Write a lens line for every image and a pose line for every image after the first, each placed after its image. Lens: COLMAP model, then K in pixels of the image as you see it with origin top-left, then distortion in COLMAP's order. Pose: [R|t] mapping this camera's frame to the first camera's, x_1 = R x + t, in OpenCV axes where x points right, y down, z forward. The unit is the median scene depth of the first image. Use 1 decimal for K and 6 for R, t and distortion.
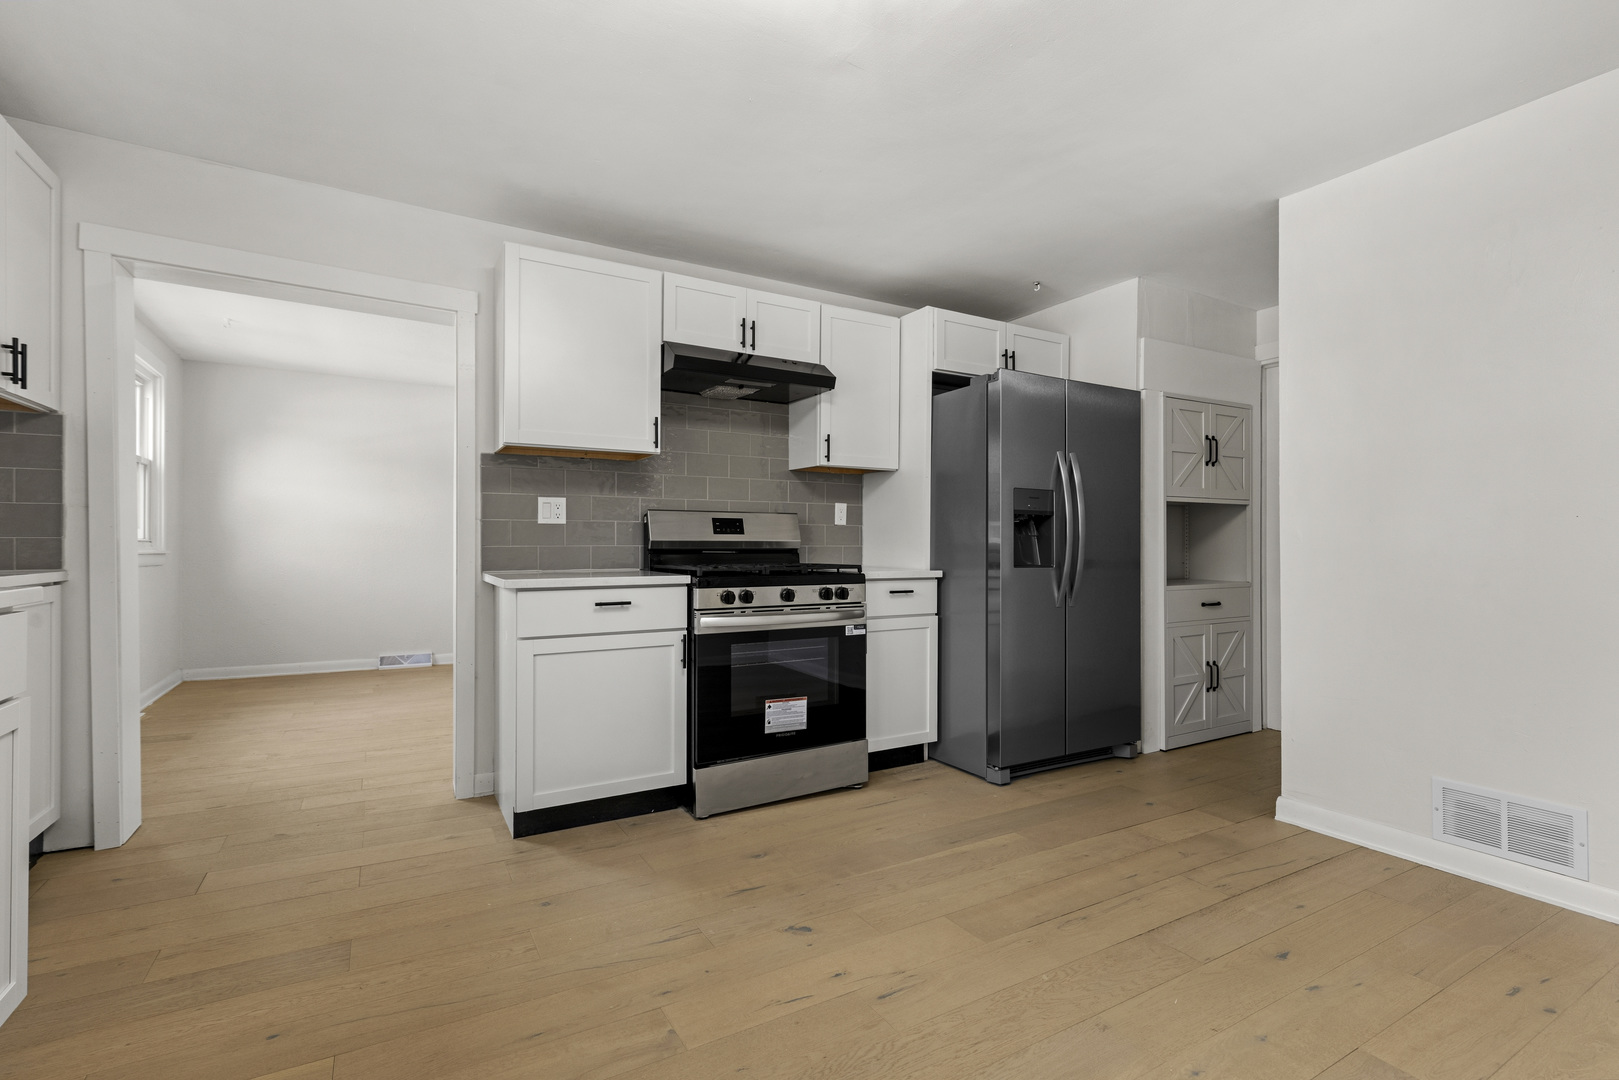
lens RADIAL K [[738.7, 0, 803.0], [0, 738.7, 547.1], [0, 0, 1]] dist [0.002506, 0.000569]
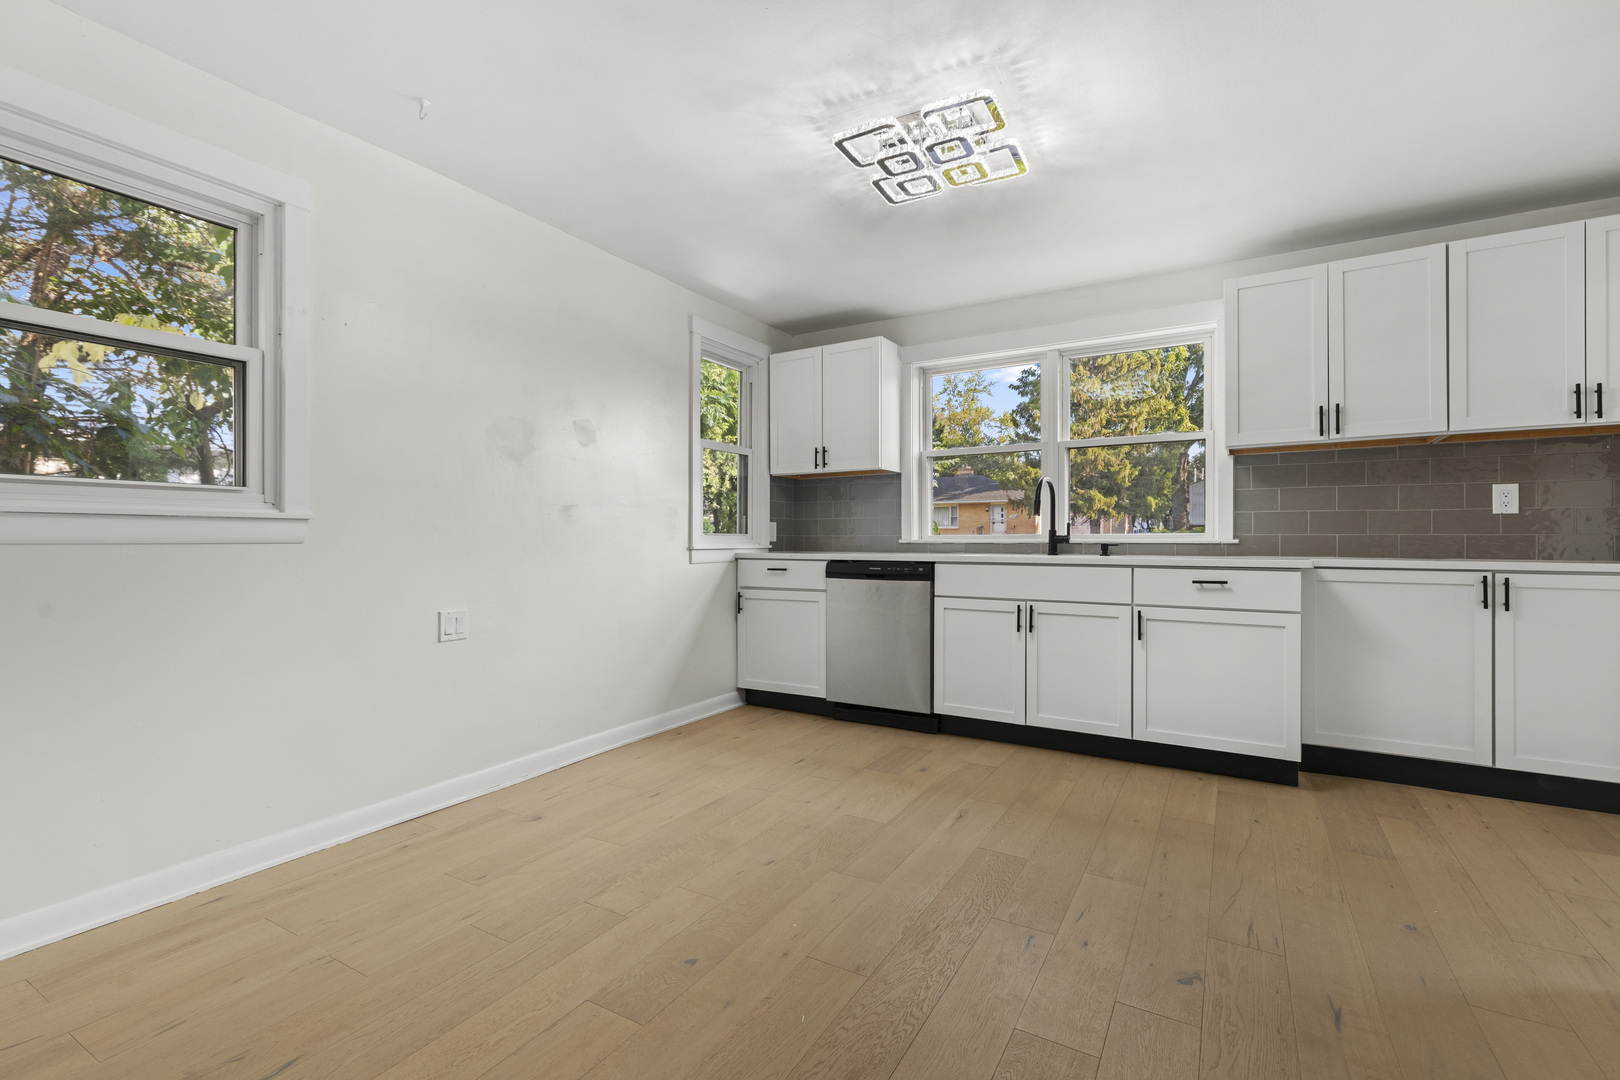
lens RADIAL K [[739.2, 0, 803.5], [0, 739.2, 547.1], [0, 0, 1]] dist [0.002506, 0.000569]
pose [[-0.874934, -0.001601, -0.484240, 0.947961], [-0.005884, 0.999956, 0.007324, 0.009611], [0.484207, 0.009257, -0.874905, 1.795485]]
